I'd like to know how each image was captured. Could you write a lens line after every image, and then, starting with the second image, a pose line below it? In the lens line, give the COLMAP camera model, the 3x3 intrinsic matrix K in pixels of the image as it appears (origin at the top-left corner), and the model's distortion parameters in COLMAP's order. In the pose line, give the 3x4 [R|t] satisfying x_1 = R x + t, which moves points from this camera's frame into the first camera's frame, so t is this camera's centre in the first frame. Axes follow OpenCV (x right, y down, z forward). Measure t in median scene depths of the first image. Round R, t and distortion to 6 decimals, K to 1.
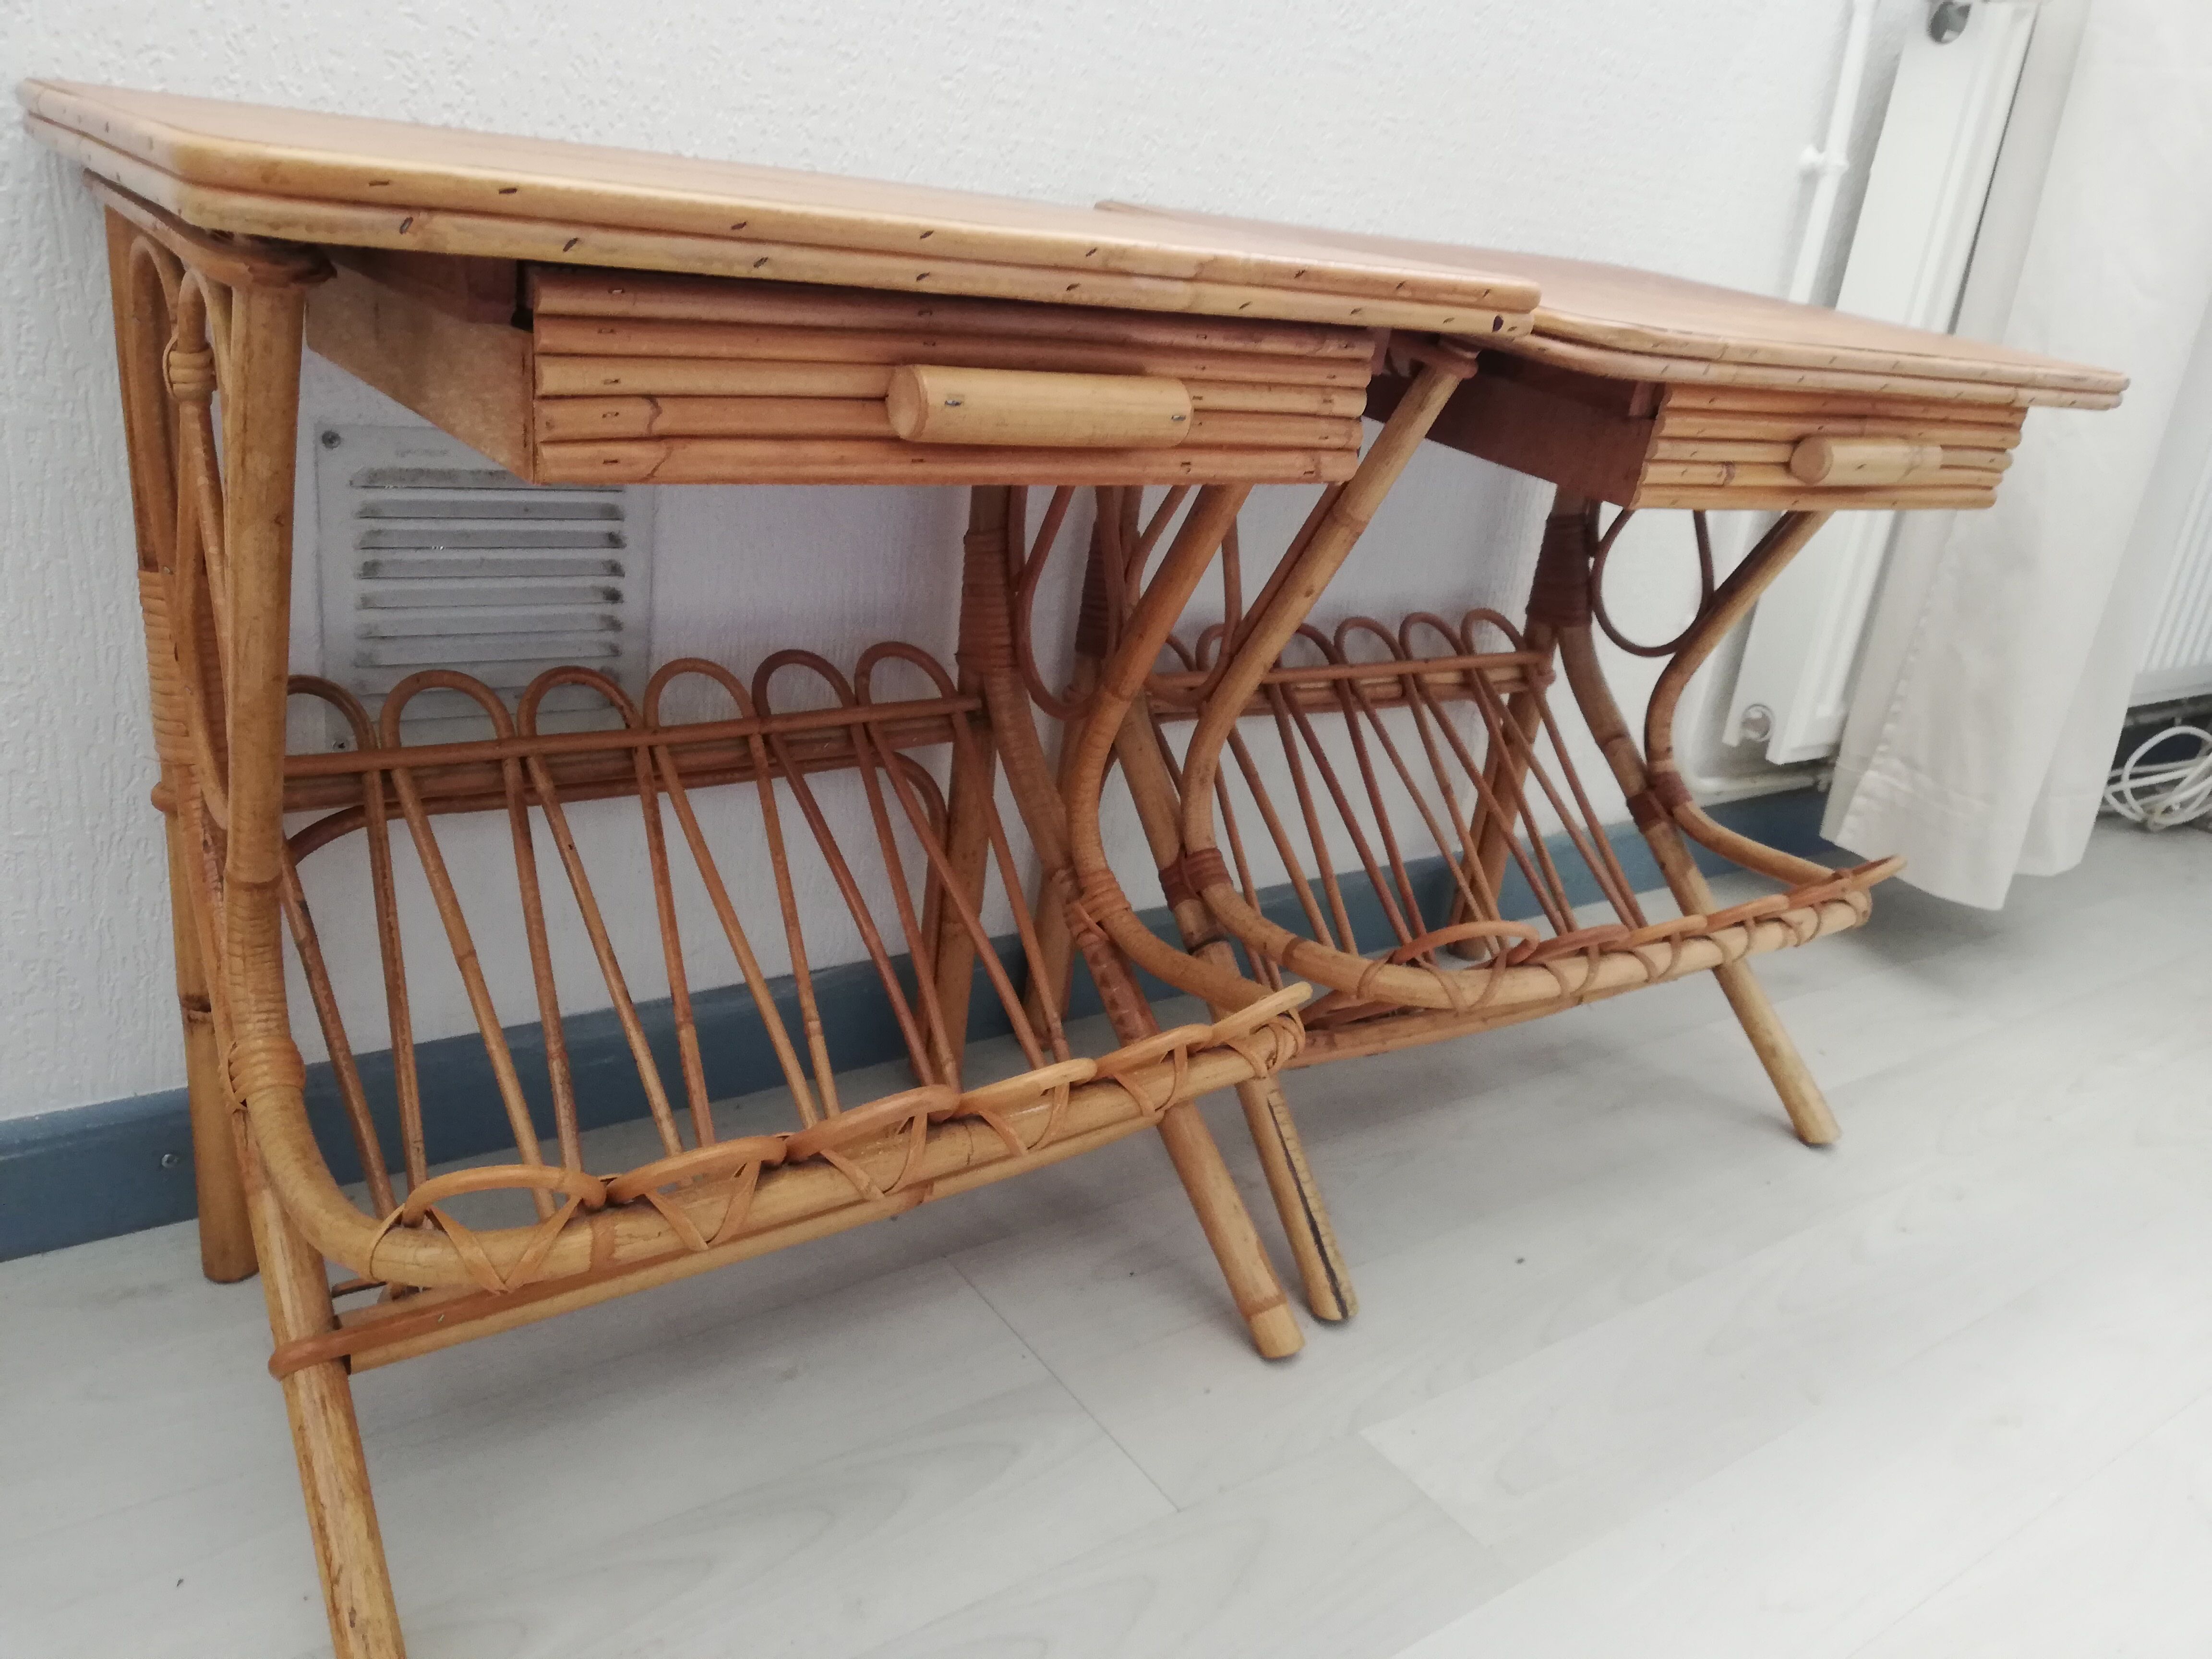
lens RADIAL K [[1671.3, 0, 1106.0], [0, 1671.3, 829.5], [0, 0, 1]] dist [0.030430, -0.054035]
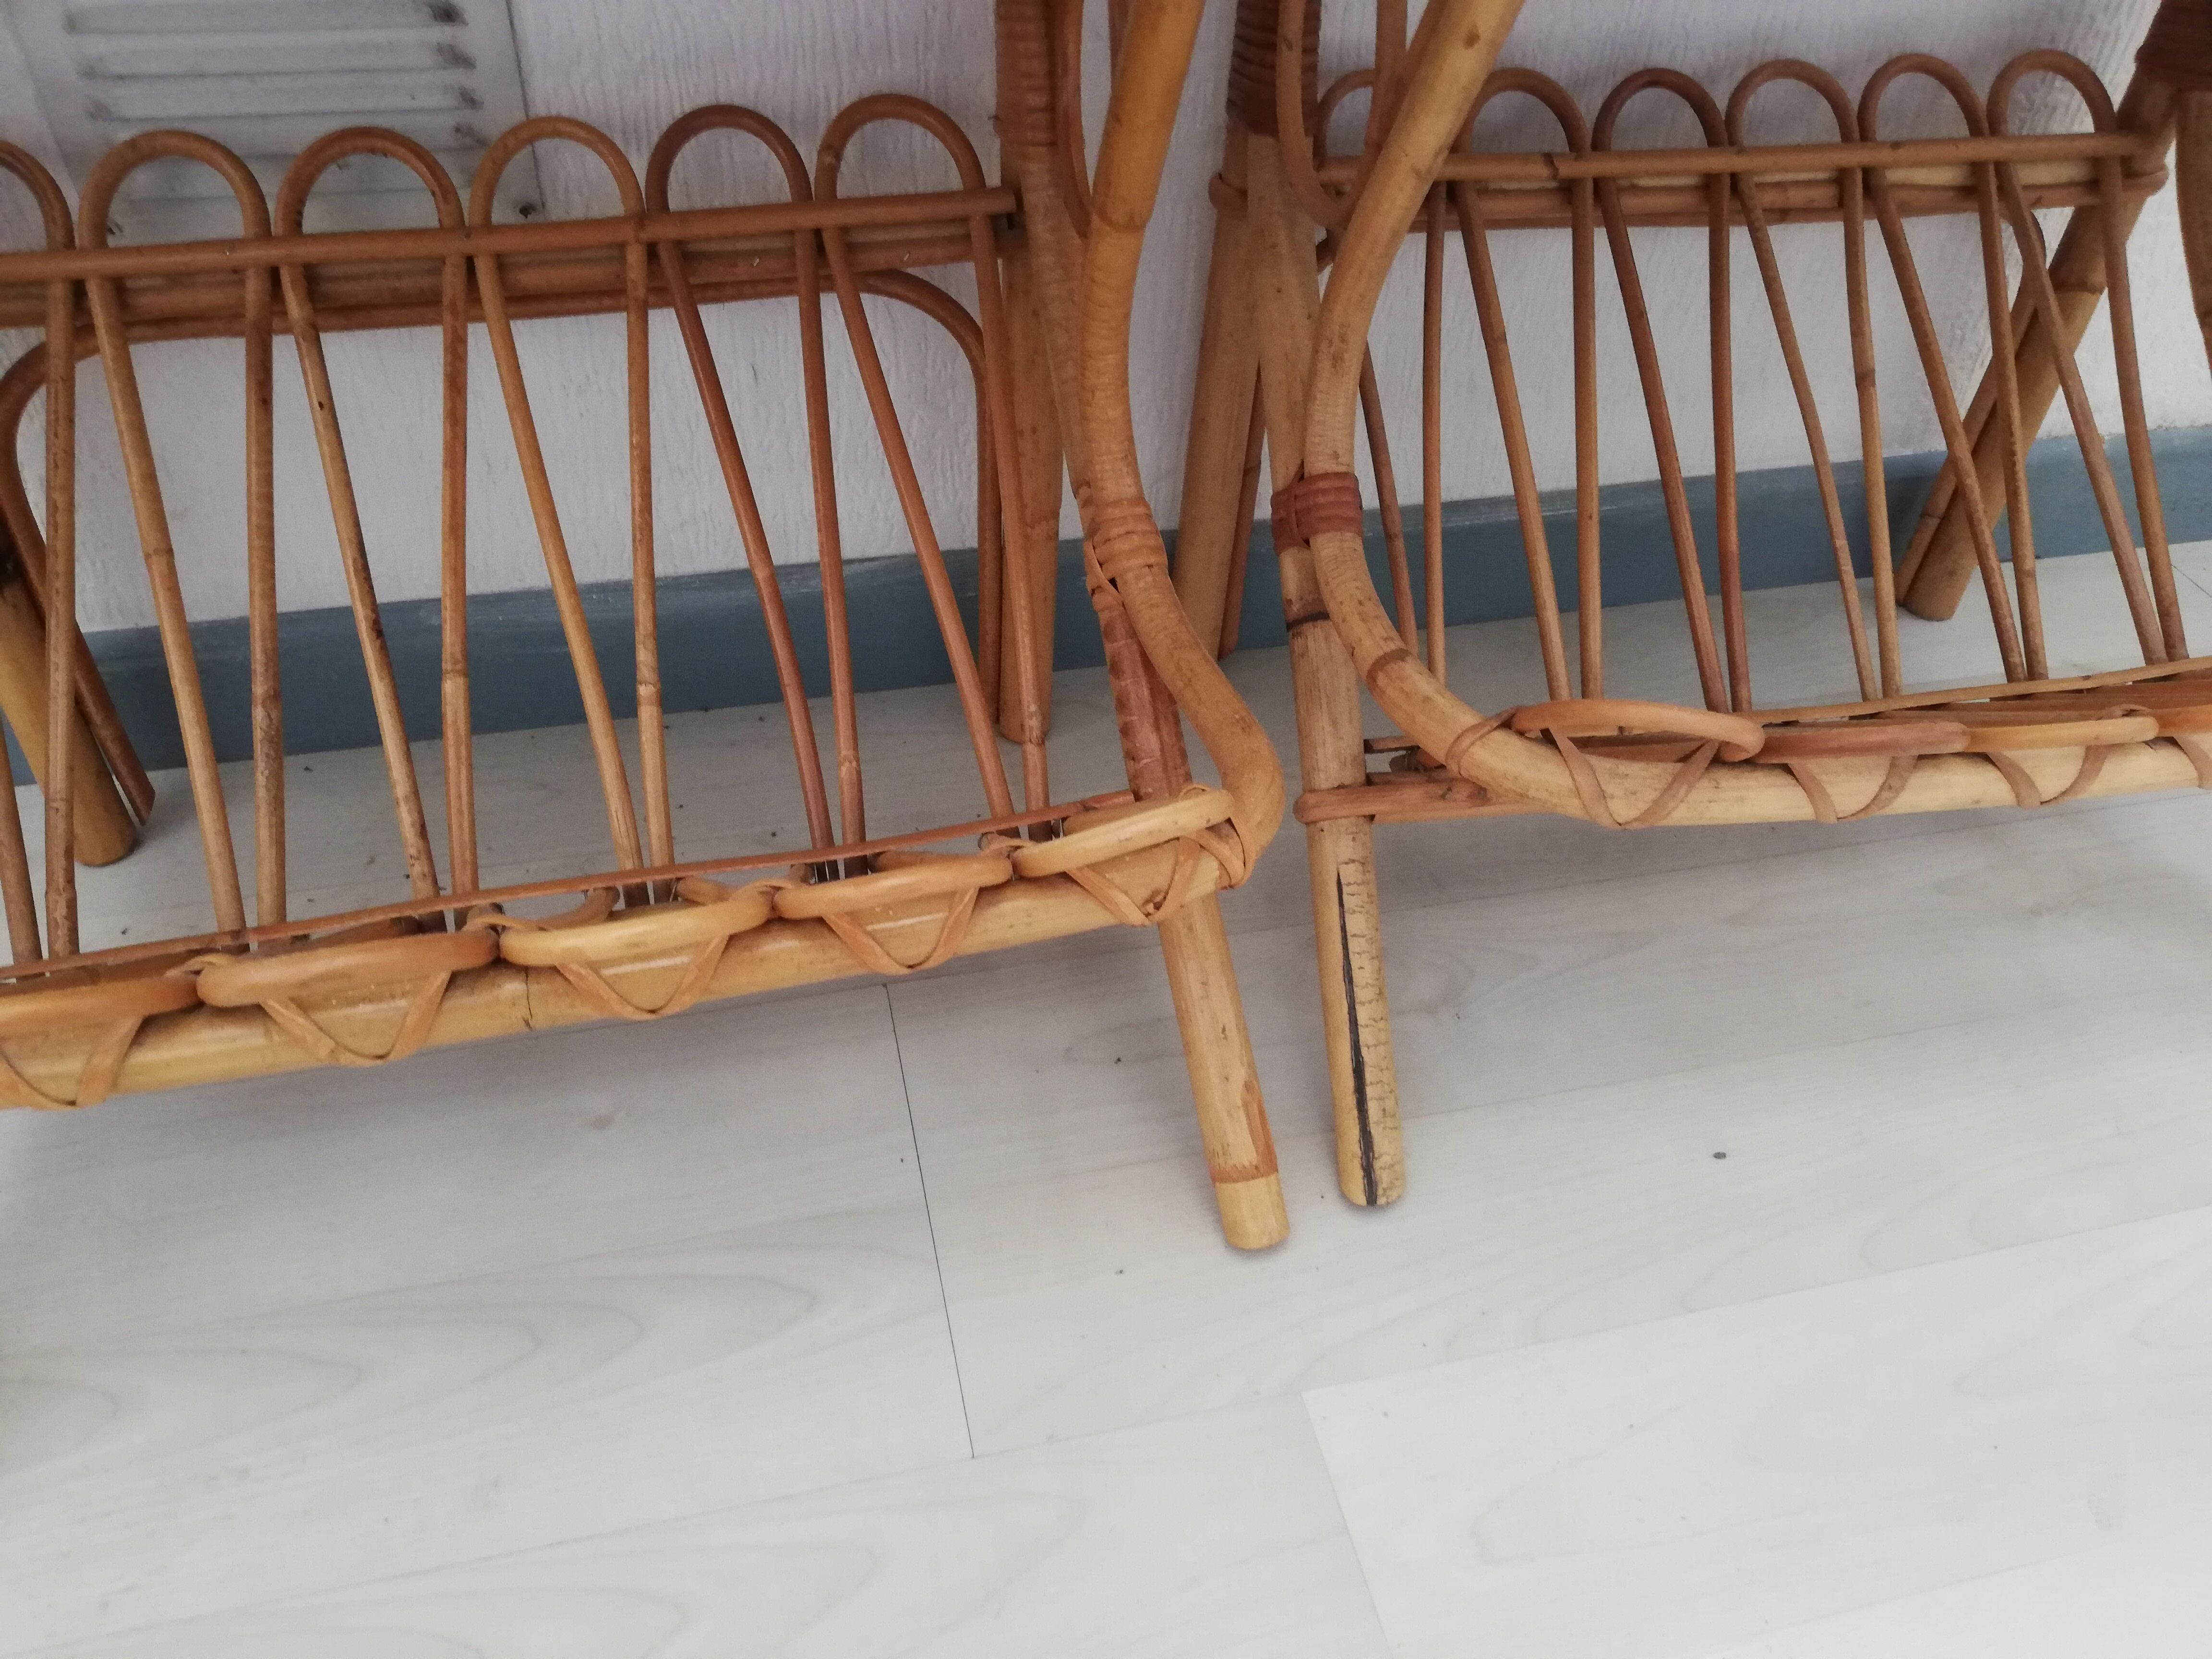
lens RADIAL K [[1671.3, 0, 1106.0], [0, 1671.3, 829.5], [0, 0, 1]] dist [0.030430, -0.054035]
pose [[0.921809, 0.192083, -0.336708, 0.249305], [-0.067404, 0.934792, 0.348743, -0.086413], [0.381739, -0.298779, 0.874646, 0.413069]]
